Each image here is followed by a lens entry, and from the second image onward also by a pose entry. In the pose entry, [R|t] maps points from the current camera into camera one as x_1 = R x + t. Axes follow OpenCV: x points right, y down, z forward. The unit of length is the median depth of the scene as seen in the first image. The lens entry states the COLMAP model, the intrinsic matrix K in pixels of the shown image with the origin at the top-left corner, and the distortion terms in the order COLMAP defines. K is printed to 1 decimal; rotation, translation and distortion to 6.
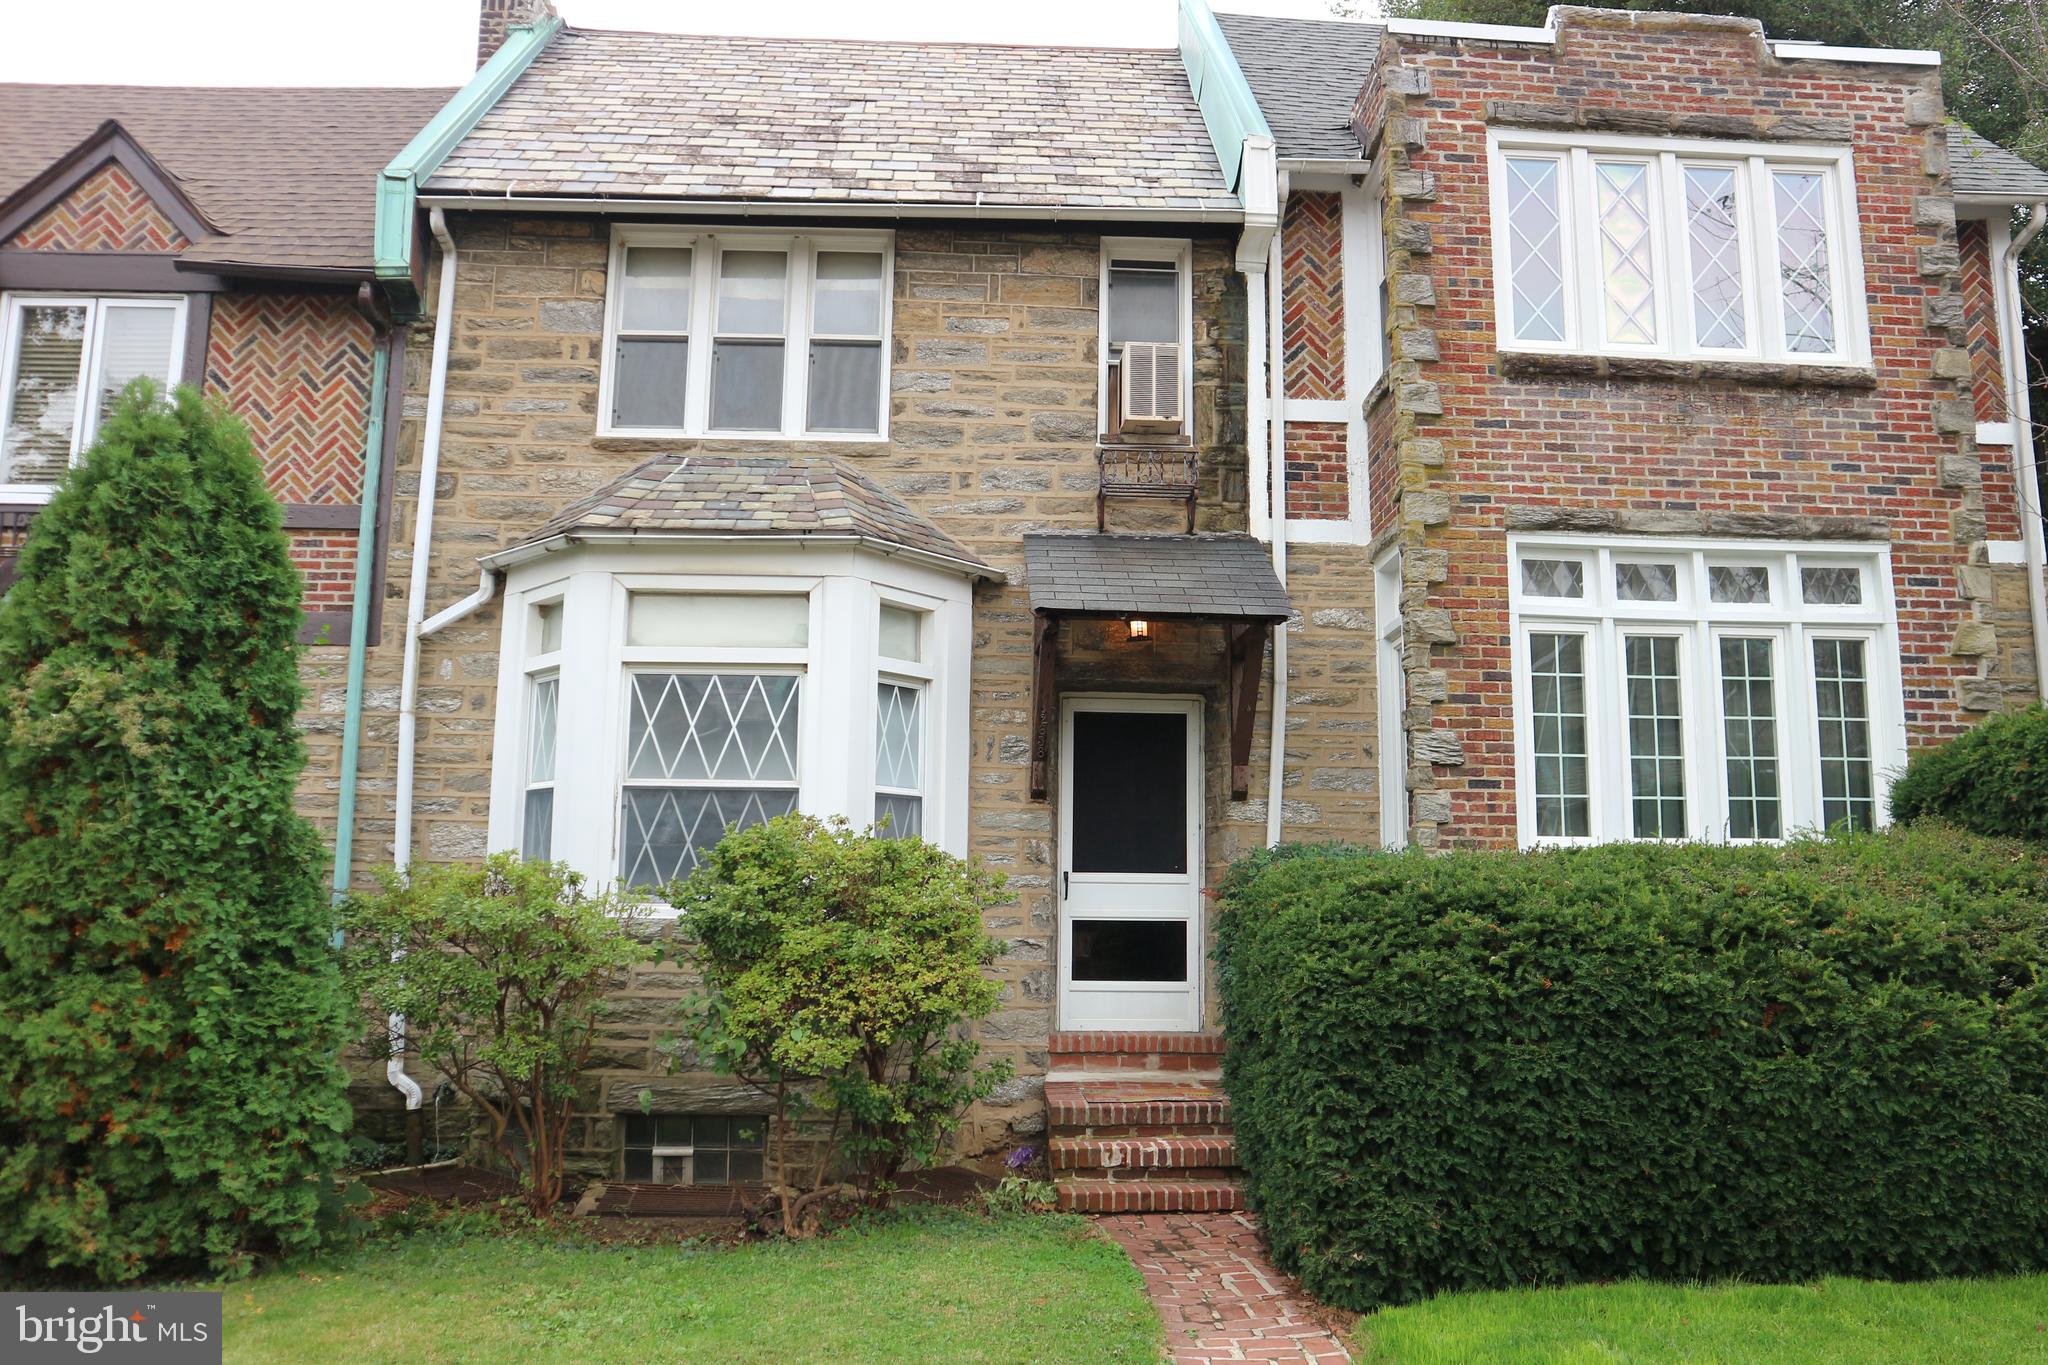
lens RADIAL K [[1564.7, 0, 1024.0], [0, 1564.7, 682.5], [0, 0, 1]] dist [-0.112385, 0.108651]
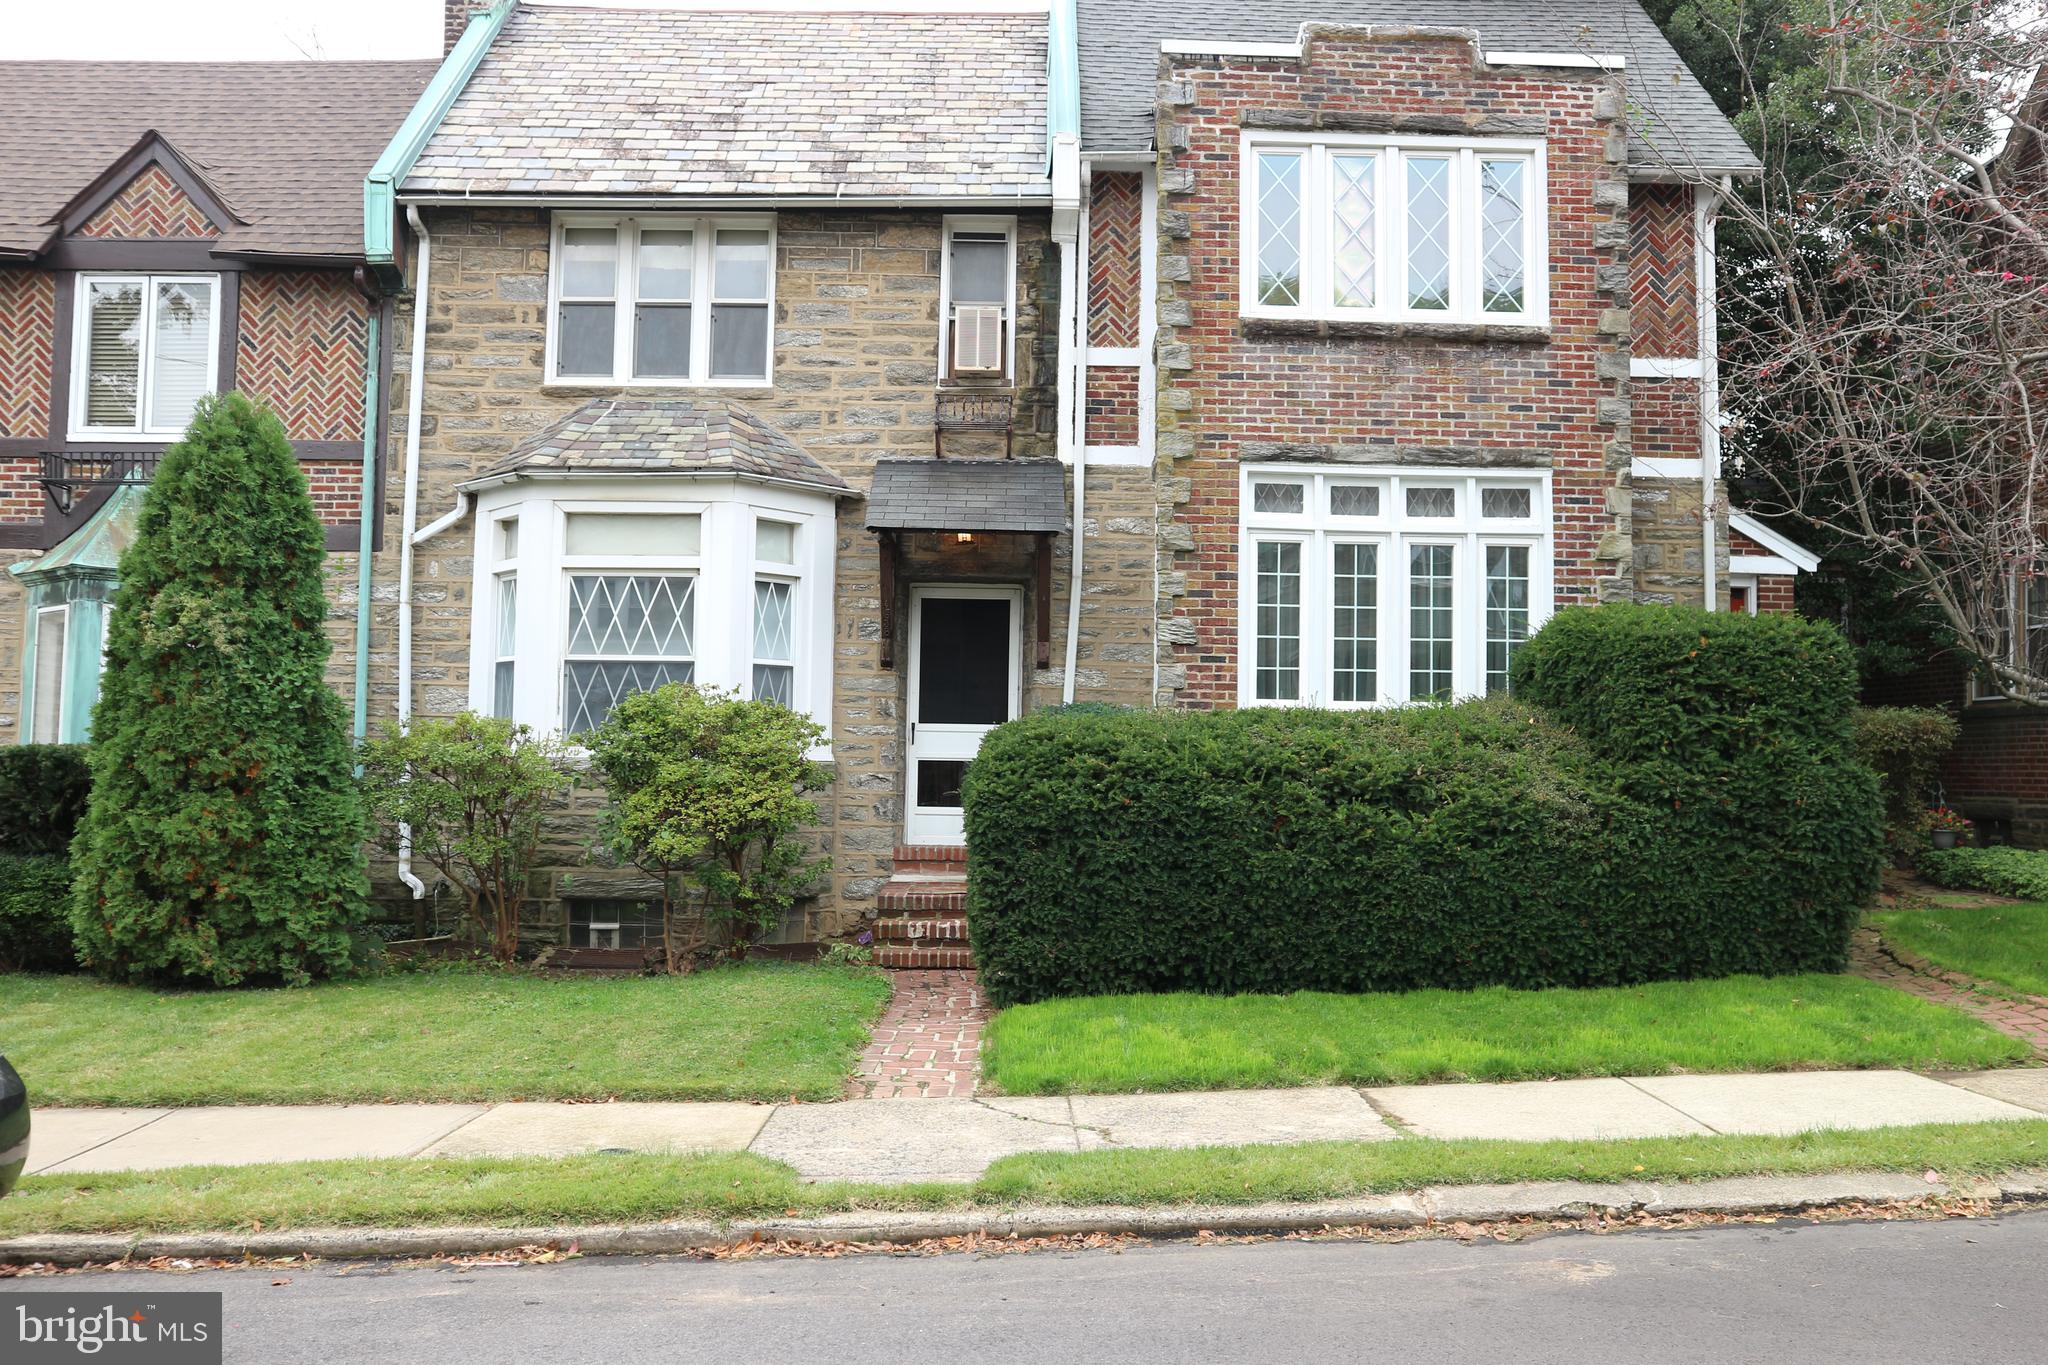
lens RADIAL K [[1704.3, 0, 1024.0], [0, 1704.3, 682.5], [0, 0, 1]] dist [-0.087322, 0.141578]
pose [[0.999018, 0.002084, -0.044268, 0.191946], [0.002439, 0.994793, 0.101887, -0.058853], [0.044250, -0.101895, 0.993811, -0.417044]]
